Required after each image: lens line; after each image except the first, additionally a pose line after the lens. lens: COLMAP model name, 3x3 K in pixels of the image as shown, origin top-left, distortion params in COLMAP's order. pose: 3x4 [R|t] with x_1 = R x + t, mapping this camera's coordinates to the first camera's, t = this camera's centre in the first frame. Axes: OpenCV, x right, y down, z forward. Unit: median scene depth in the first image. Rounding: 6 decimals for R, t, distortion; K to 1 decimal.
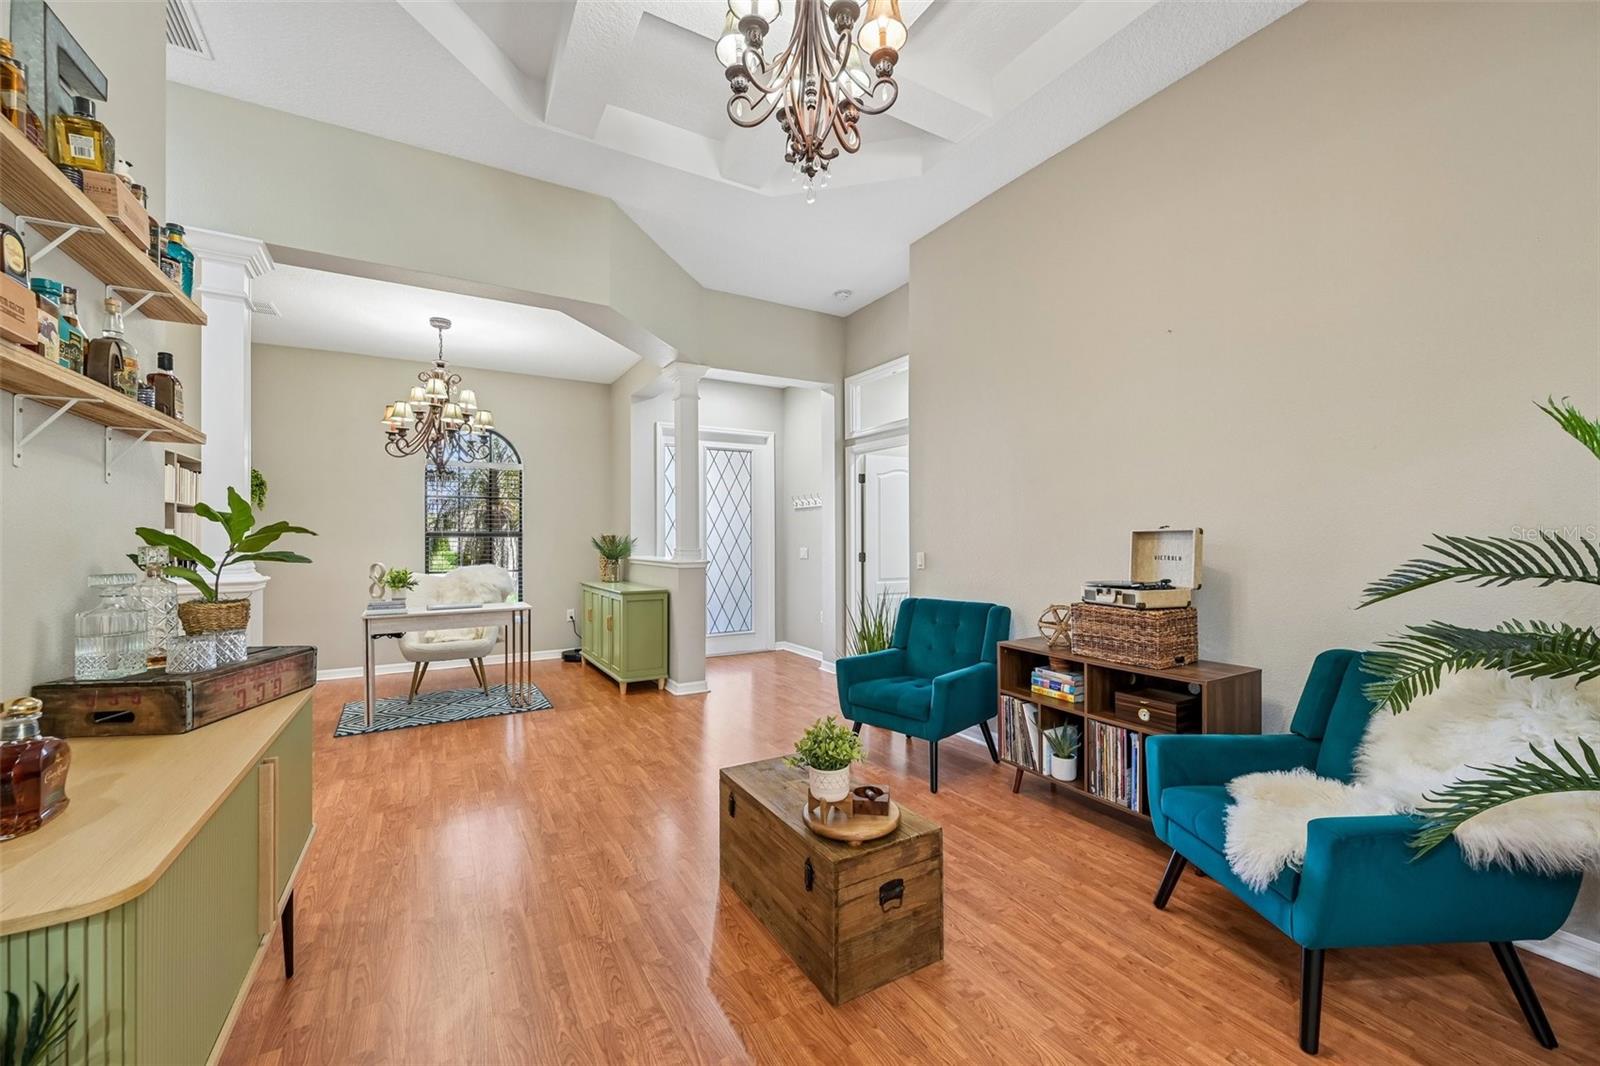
lens RADIAL K [[626.8, 0, 801.0], [0, 626.8, 536.5], [0, 0, 1]] dist [0.001763, 0.000111]
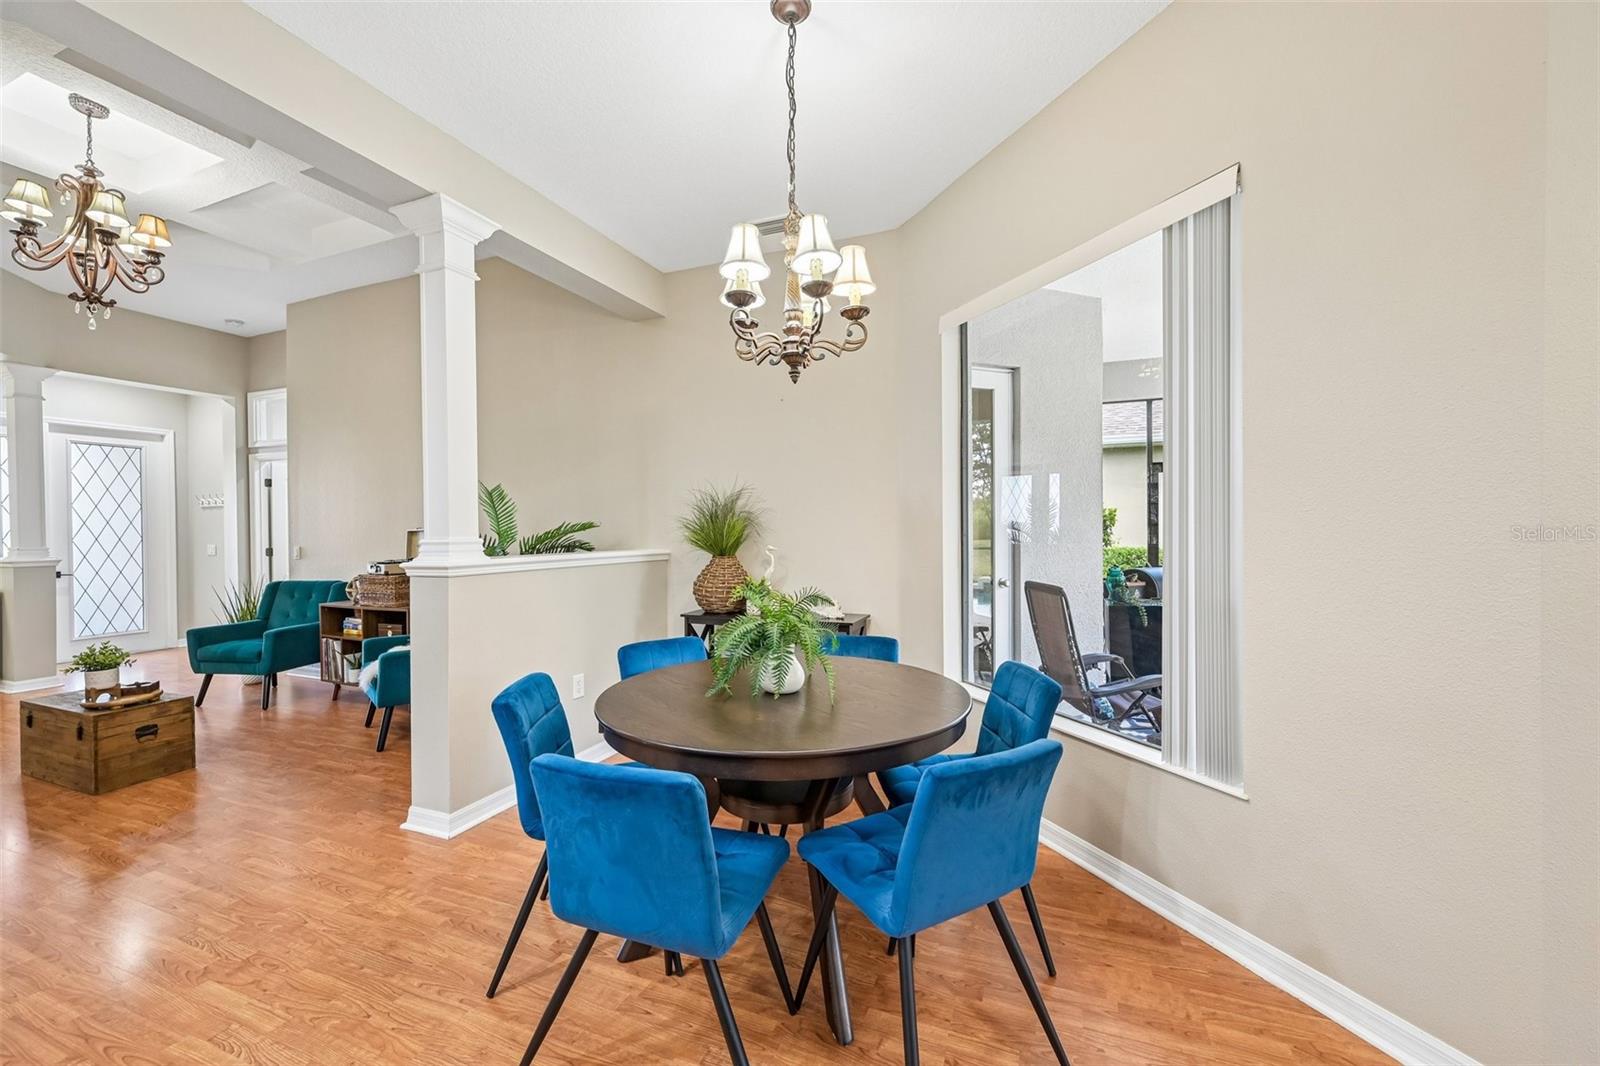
lens RADIAL K [[631.3, 0, 798.8], [0, 631.3, 534.4], [0, 0, 1]] dist [-0.000249, -0.000004]
pose [[0.794752, -0.009317, 0.606863, 0.337521], [0.005593, 0.999952, 0.008028, -0.006356], [-0.606908, -0.002986, 0.794766, -0.998759]]
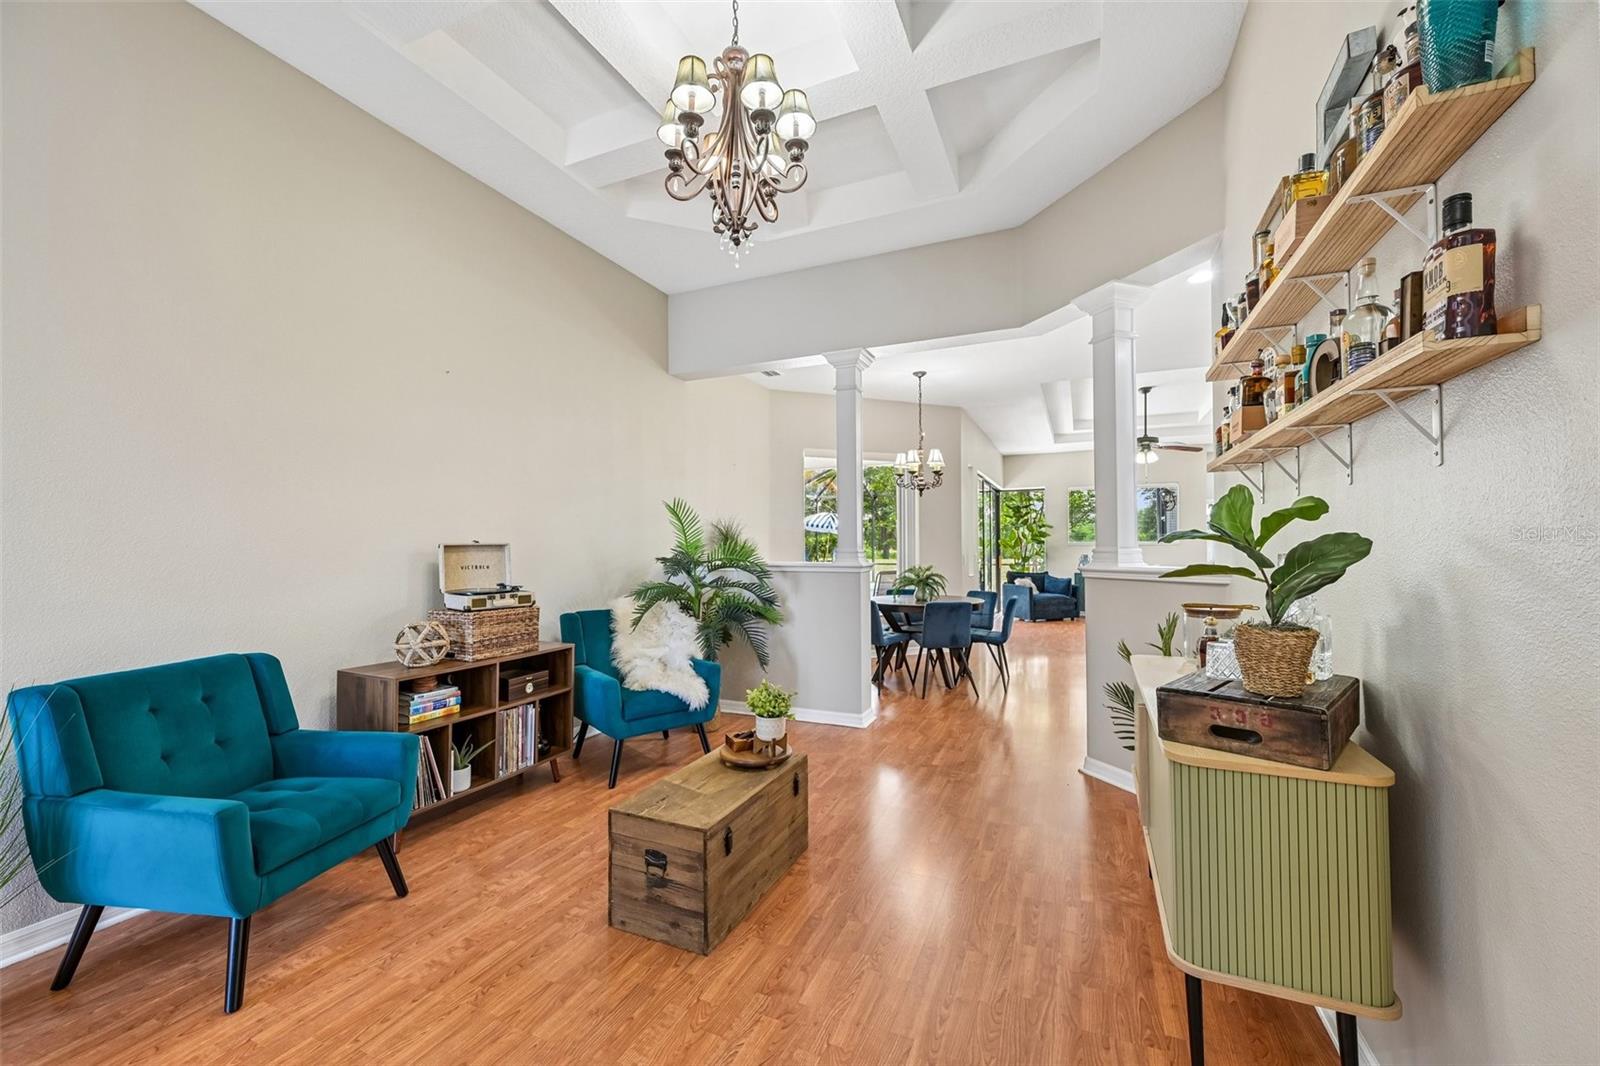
lens RADIAL K [[631.3, 0, 798.8], [0, 631.3, 534.4], [0, 0, 1]] dist [-0.000249, -0.000004]
pose [[-0.582104, 0.023760, 0.812767, -0.728833], [0.006369, 0.999676, -0.024663, 0.004615], [-0.813089, -0.009180, -0.582067, 1.146231]]
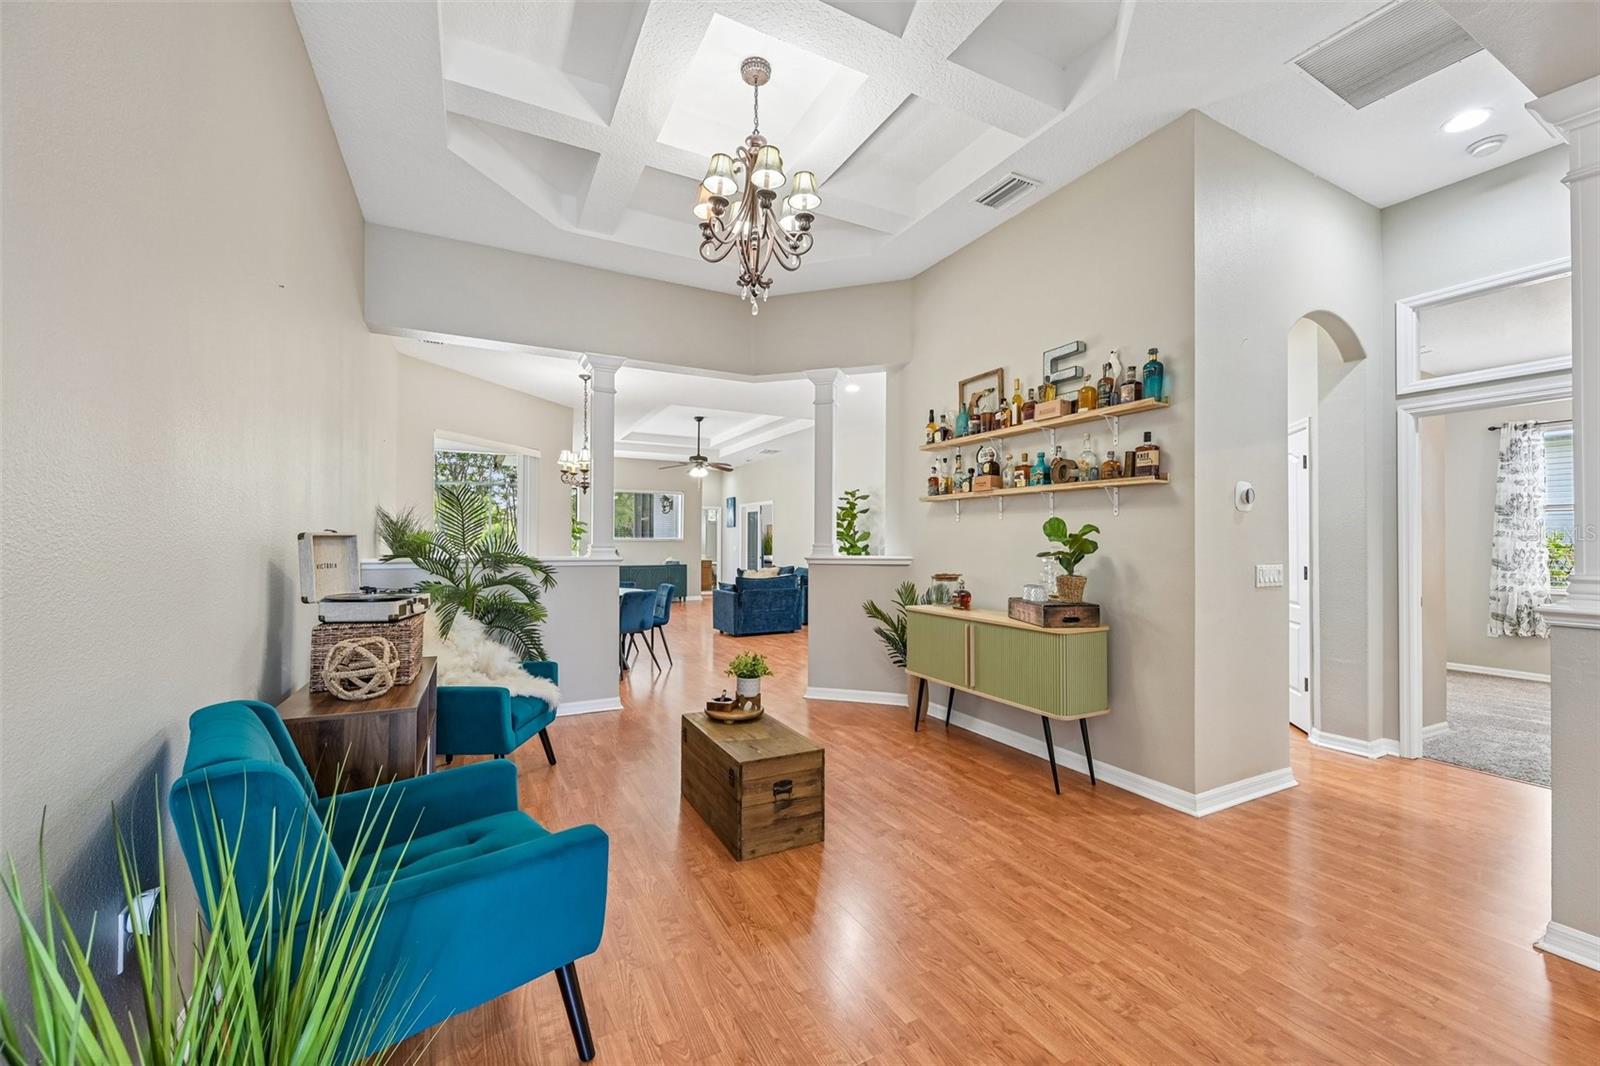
lens RADIAL K [[631.3, 0, 798.8], [0, 631.3, 534.4], [0, 0, 1]] dist [-0.000249, -0.000004]
pose [[-0.998471, 0.002519, 0.055218, -0.122094], [0.001750, 0.999901, -0.013979, 0.003033], [-0.055247, -0.013861, -0.998376, 1.764587]]
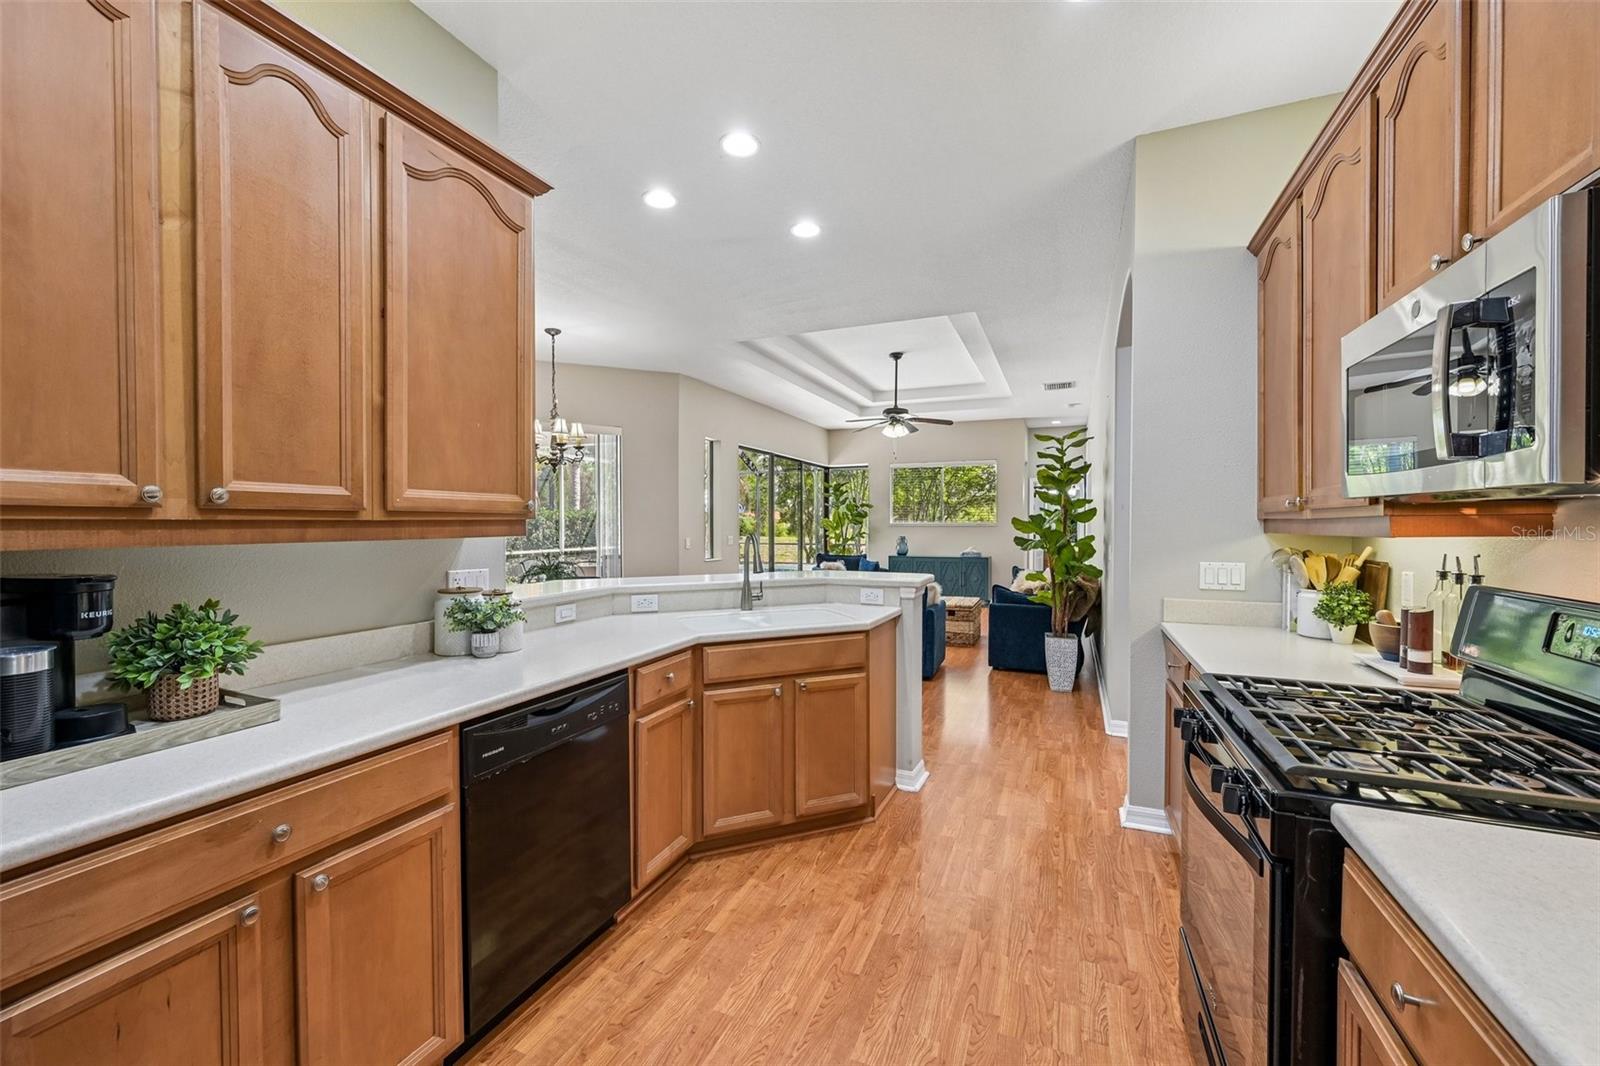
lens RADIAL K [[631.3, 0, 798.8], [0, 631.3, 534.4], [0, 0, 1]] dist [-0.000249, -0.000004]
pose [[-0.589927, -0.007557, 0.807421, -1.174582], [0.003544, 0.999922, 0.011948, -0.012076], [-0.807449, 0.009910, -0.589855, 0.094114]]
